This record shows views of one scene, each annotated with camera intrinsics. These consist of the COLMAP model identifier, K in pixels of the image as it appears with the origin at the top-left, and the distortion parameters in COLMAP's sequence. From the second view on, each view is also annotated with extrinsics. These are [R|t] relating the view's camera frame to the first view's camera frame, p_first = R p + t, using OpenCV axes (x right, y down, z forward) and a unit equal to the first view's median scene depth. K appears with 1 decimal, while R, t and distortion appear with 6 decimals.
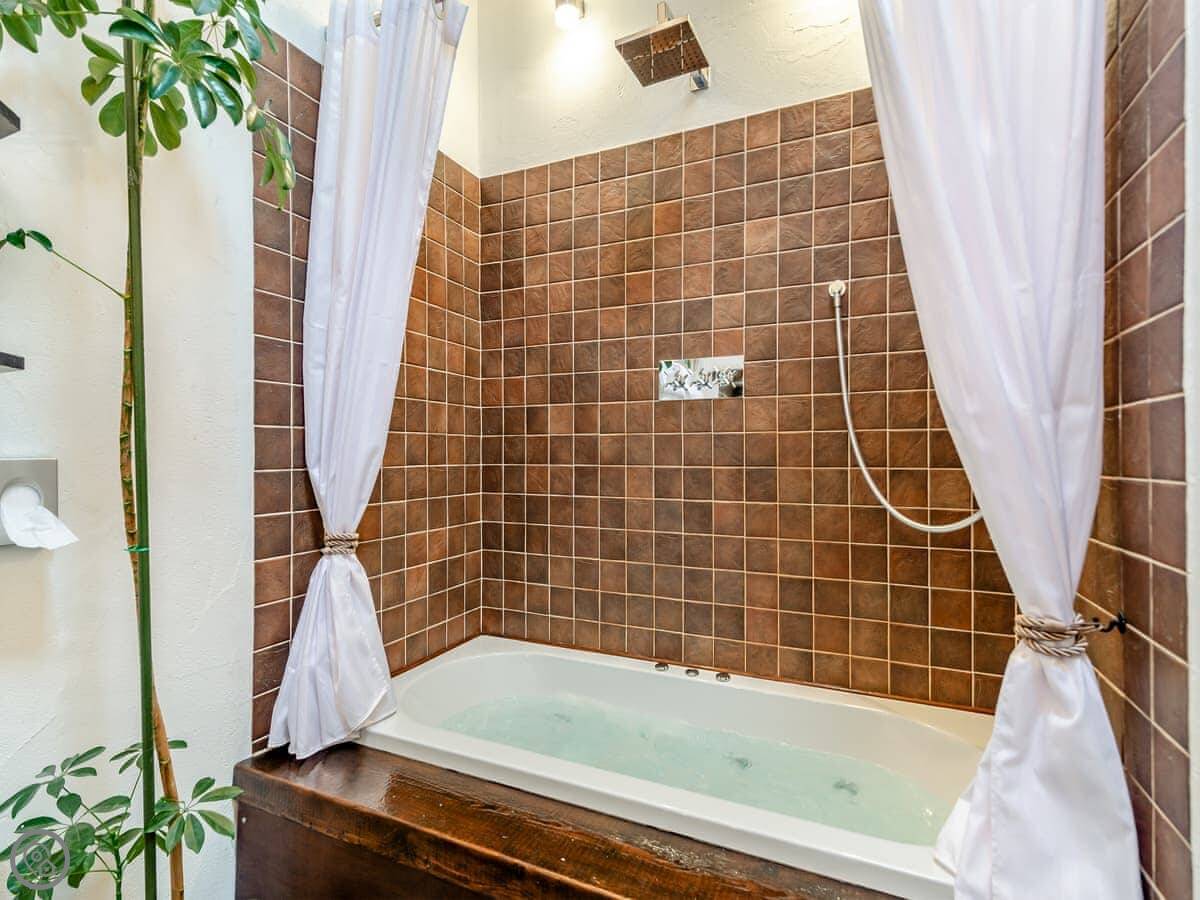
lens RADIAL K [[553.3, 0, 600.1], [0, 553.3, 455.4], [0, 0, 1]] dist [0.002464, 0.001588]
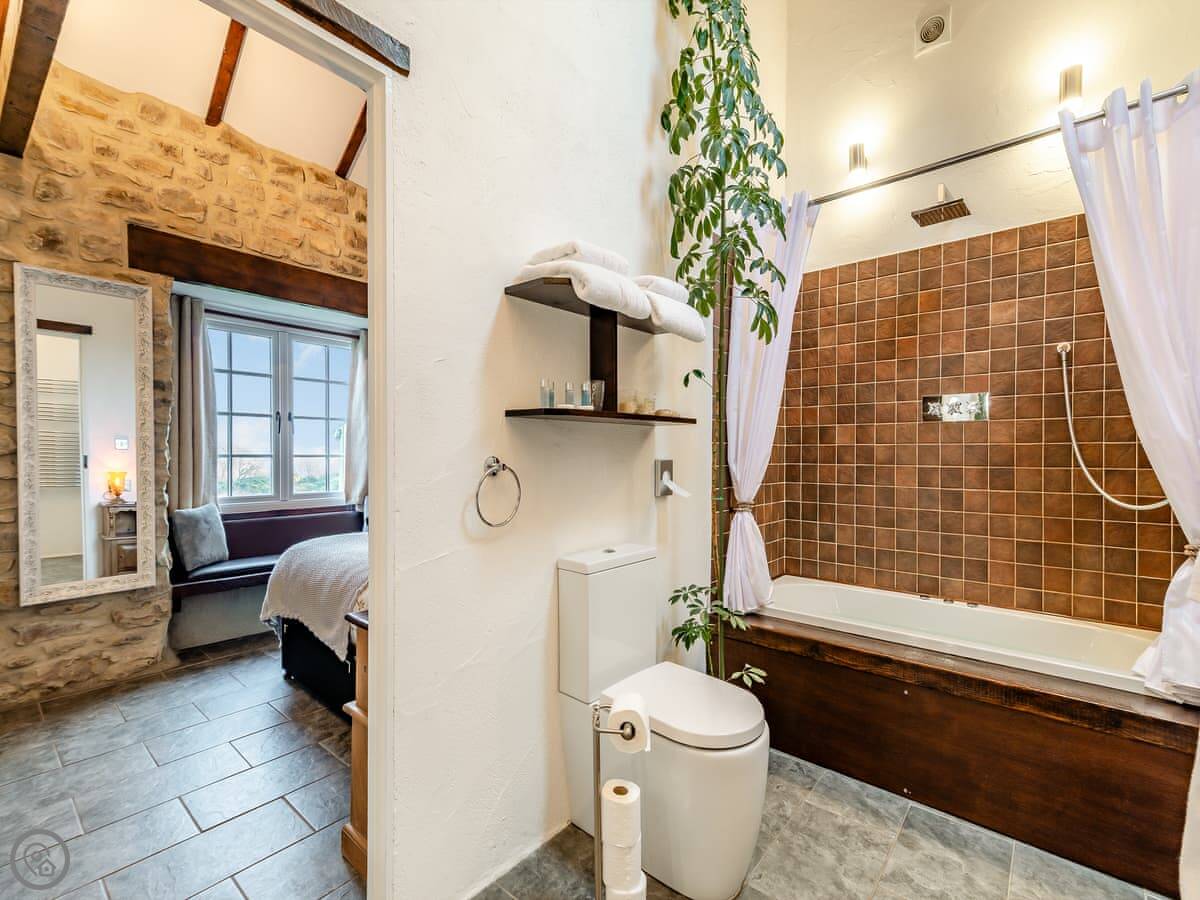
lens RADIAL K [[553.3, 0, 603.5], [0, 553.3, 456.9], [0, 0, 1]] dist [0.002464, 0.001588]
pose [[0.968094, 0.006391, -0.250505, -0.376435], [-0.006208, 0.999980, 0.001519, -0.001536], [0.250510, 0.000085, 0.968114, -0.719377]]
